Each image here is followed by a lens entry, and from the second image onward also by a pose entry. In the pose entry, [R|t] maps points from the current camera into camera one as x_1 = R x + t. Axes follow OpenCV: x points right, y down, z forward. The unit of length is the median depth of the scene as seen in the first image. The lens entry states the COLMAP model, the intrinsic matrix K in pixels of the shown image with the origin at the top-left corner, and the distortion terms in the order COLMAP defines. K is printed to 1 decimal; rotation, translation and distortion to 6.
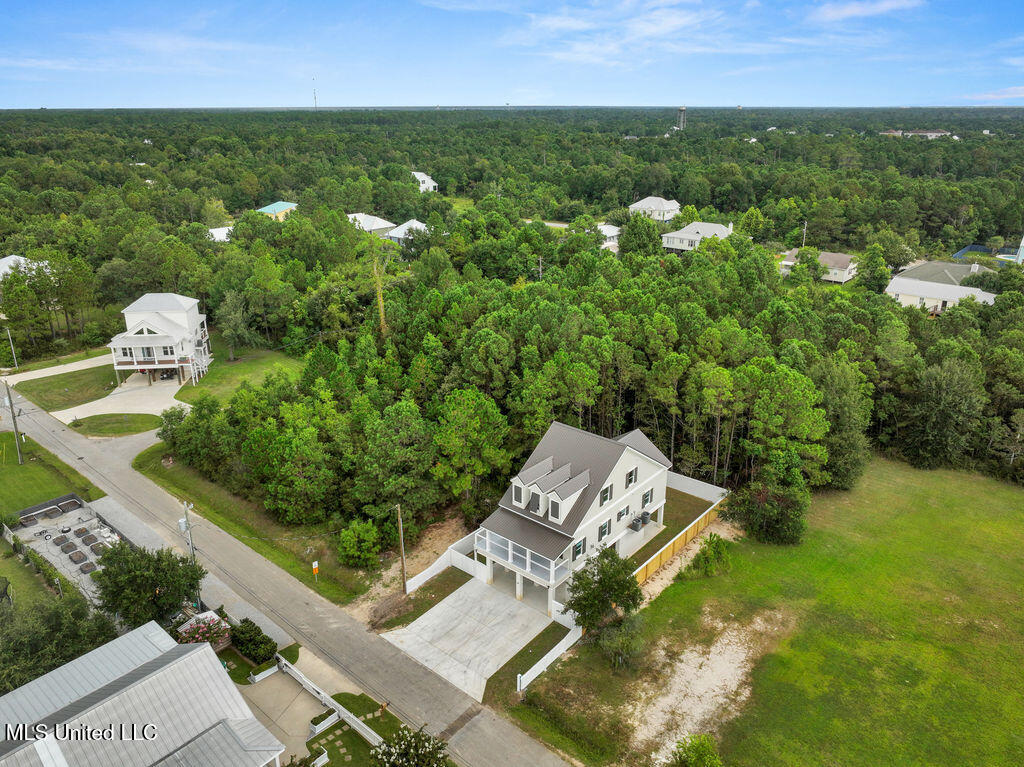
lens RADIAL K [[710.4, 0, 514.0], [0, 710.4, 346.9], [0, 0, 1]] dist [-0.004897, -0.002146]
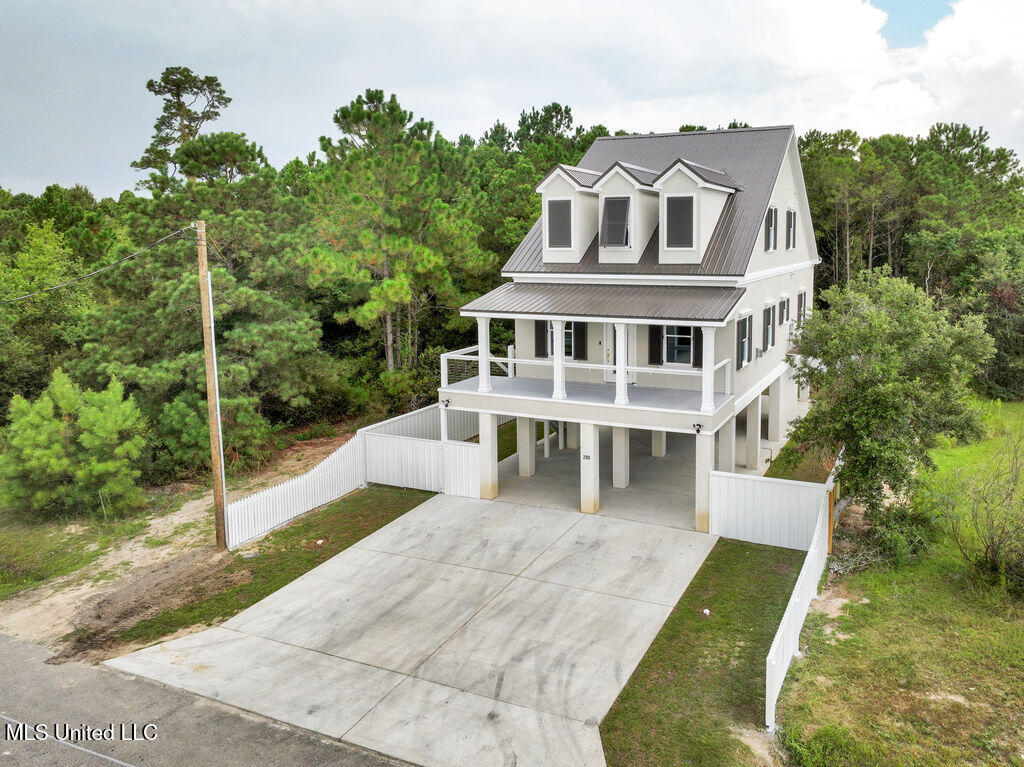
lens RADIAL K [[736.8, 0, 582.1], [0, 736.8, 321.0], [0, 0, 1]] dist [0.003011, -0.002355]
pose [[0.959339, -0.025850, 0.281071, -0.094015], [0.087399, 0.974062, -0.208721, 0.342581], [-0.268386, 0.224799, 0.936715, 0.656150]]
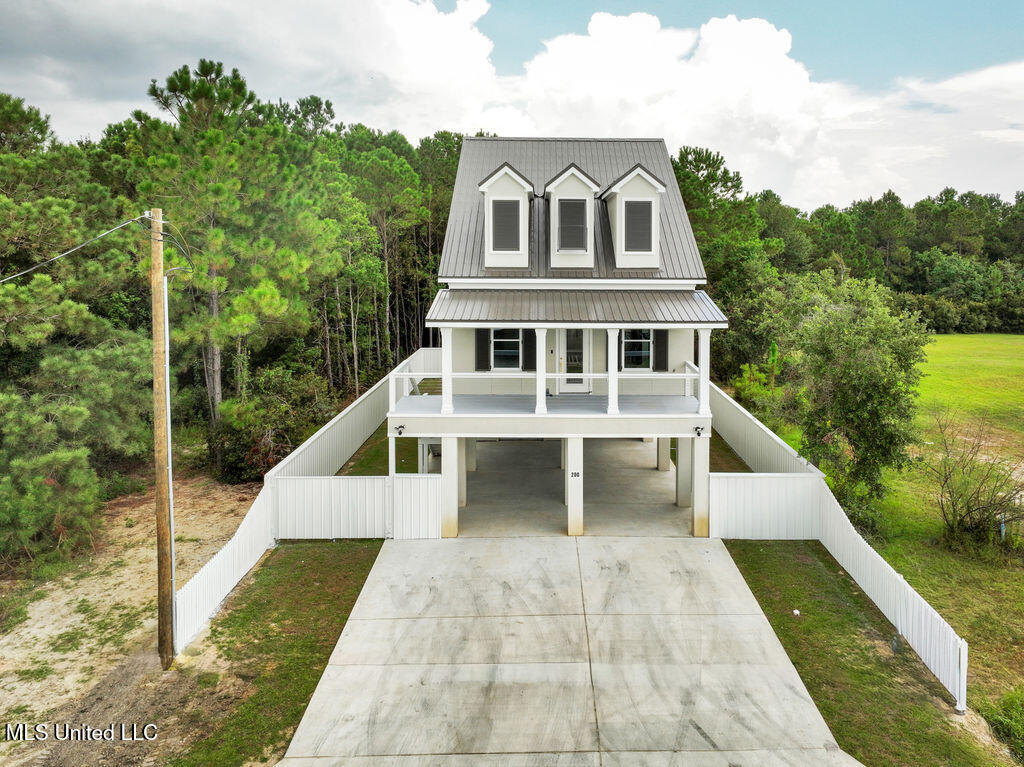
lens RADIAL K [[756.1, 0, 515.6], [0, 756.1, 274.3], [0, 0, 1]] dist [-0.000449, 0.008052]
pose [[0.758732, -0.007196, 0.651363, -0.232521], [0.199156, 0.954622, -0.221437, 0.317124], [-0.620212, 0.297735, 0.725735, 0.745335]]
